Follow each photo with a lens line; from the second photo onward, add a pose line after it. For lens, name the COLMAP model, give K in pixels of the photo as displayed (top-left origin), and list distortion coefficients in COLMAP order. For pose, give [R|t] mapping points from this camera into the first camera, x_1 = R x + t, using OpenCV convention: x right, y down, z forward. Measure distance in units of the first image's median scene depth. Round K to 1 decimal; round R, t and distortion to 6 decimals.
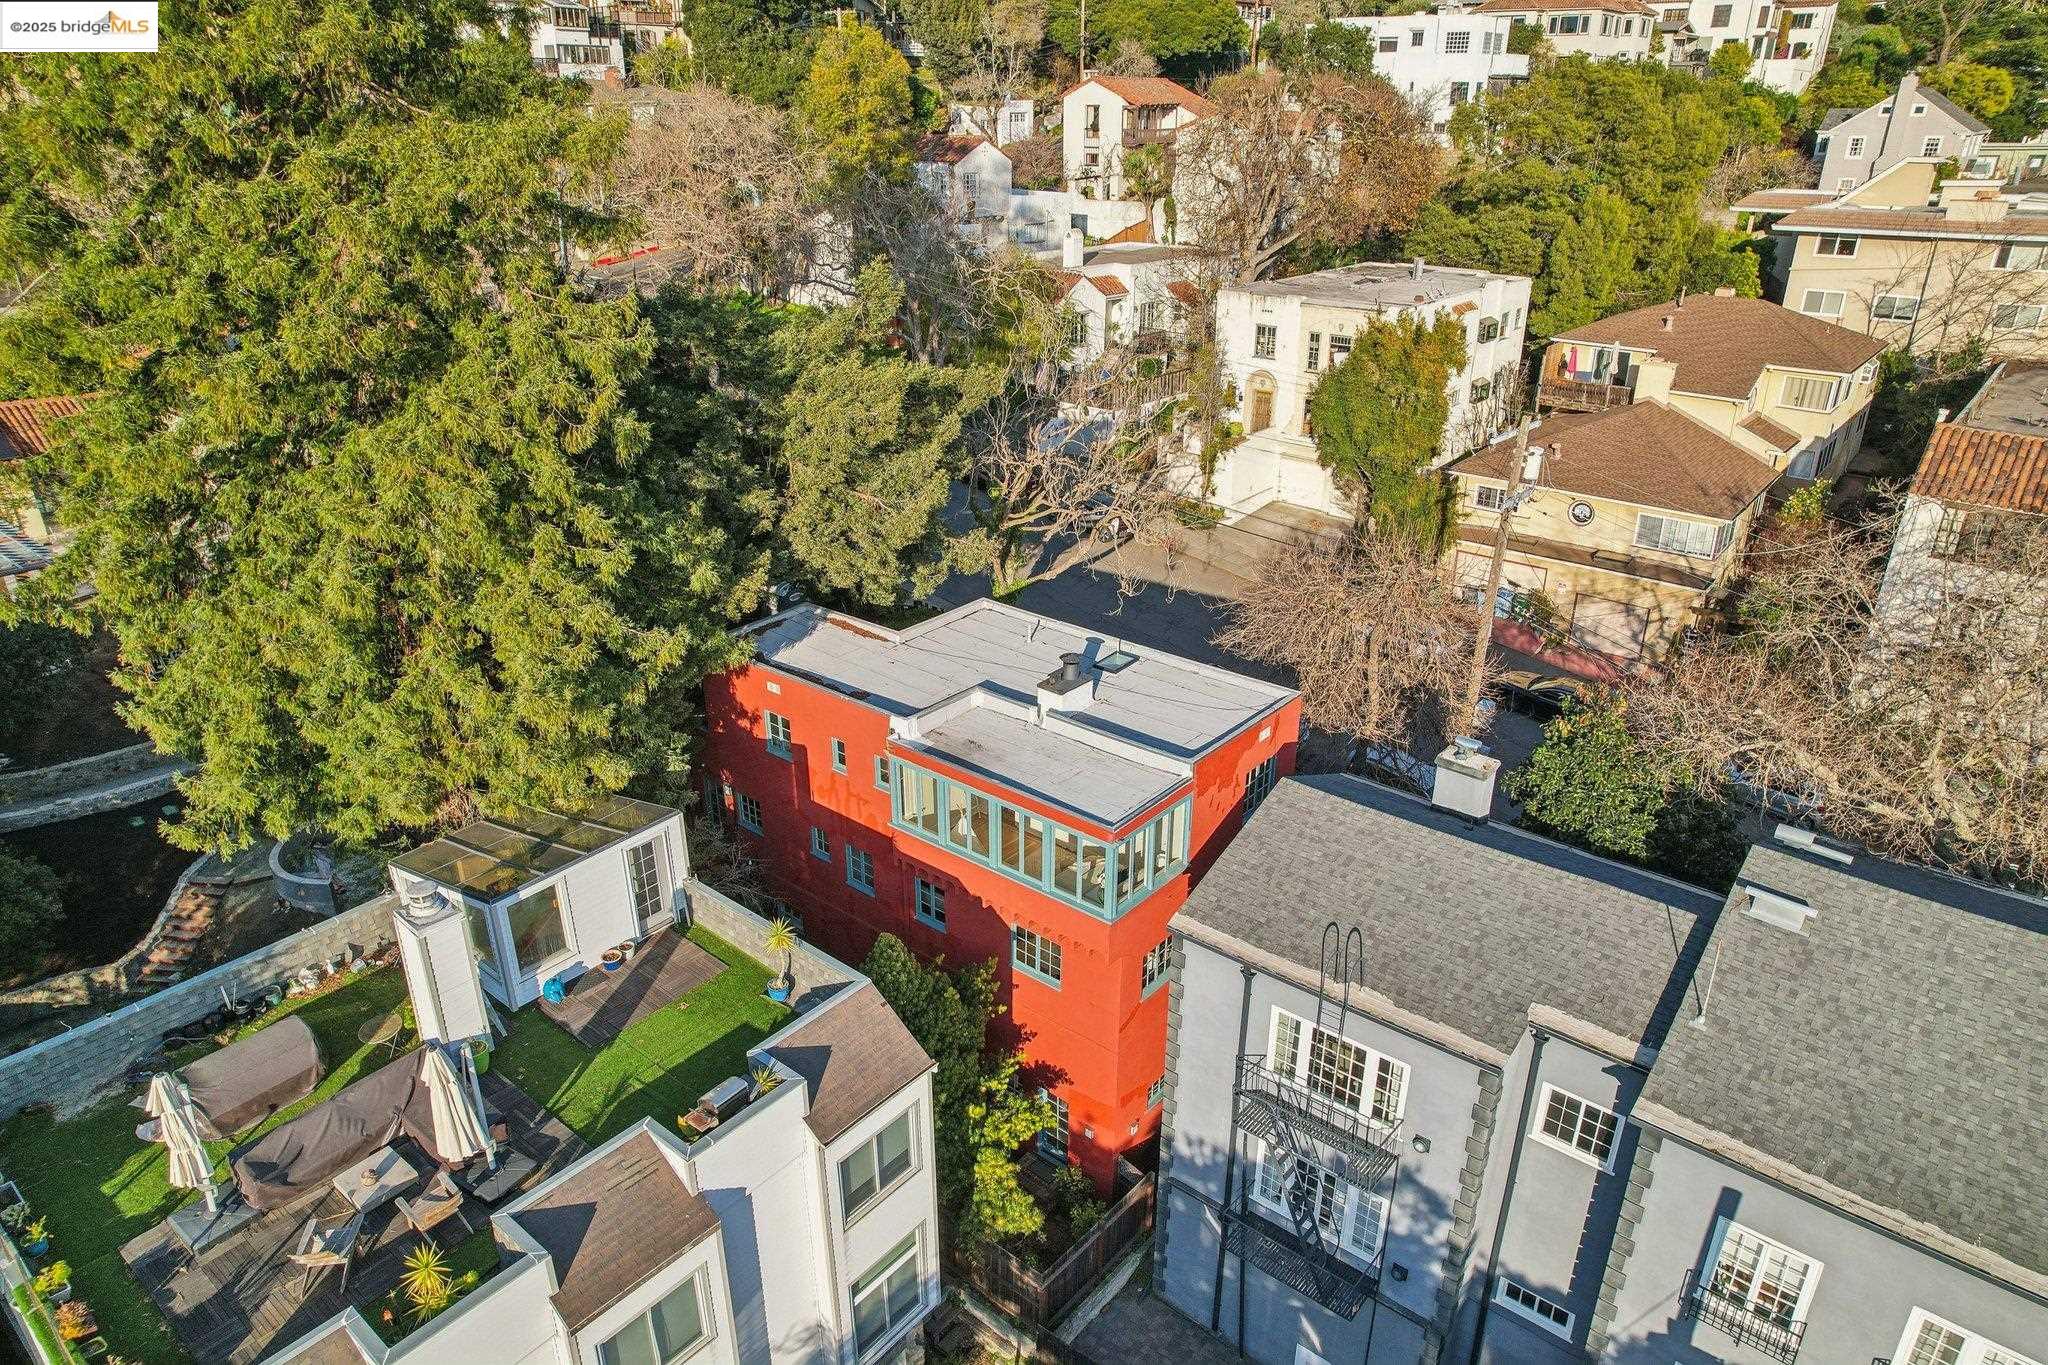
lens RADIAL K [[1308.6, 0, 1024.0], [0, 1308.6, 682.5], [0, 0, 1]] dist [-0.057762, 0.058332]
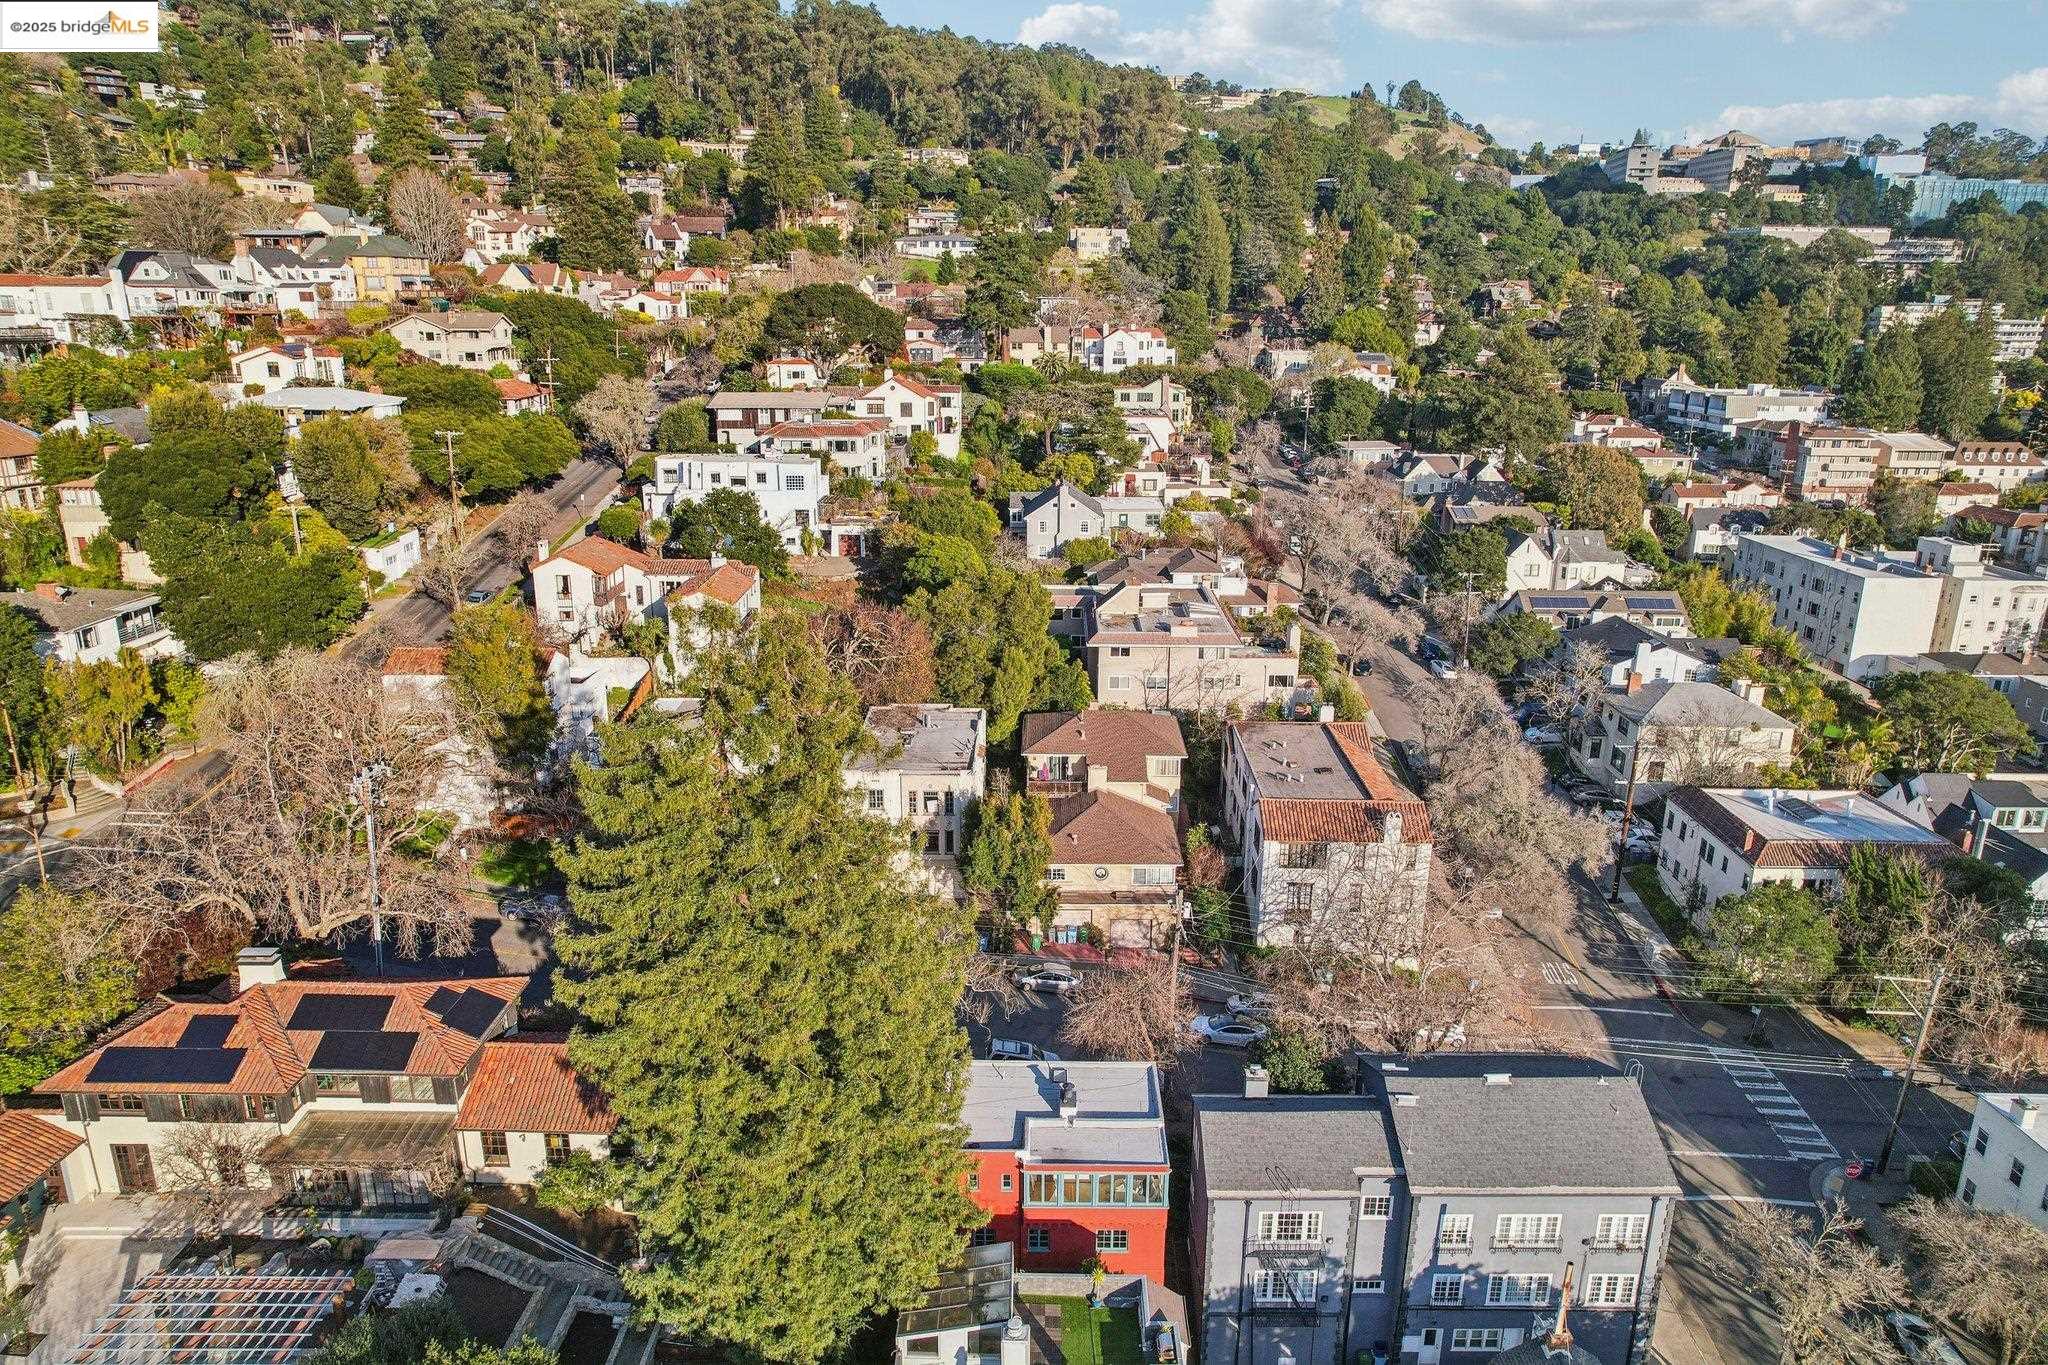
lens RADIAL K [[1322.9, 0, 1024.0], [0, 1322.9, 682.5], [0, 0, 1]] dist [-0.094032, 0.074791]
pose [[0.782384, -0.170996, 0.598862, -1.160293], [0.251371, 0.966469, -0.052445, -0.551538], [-0.569813, 0.191568, 0.799134, -0.681836]]
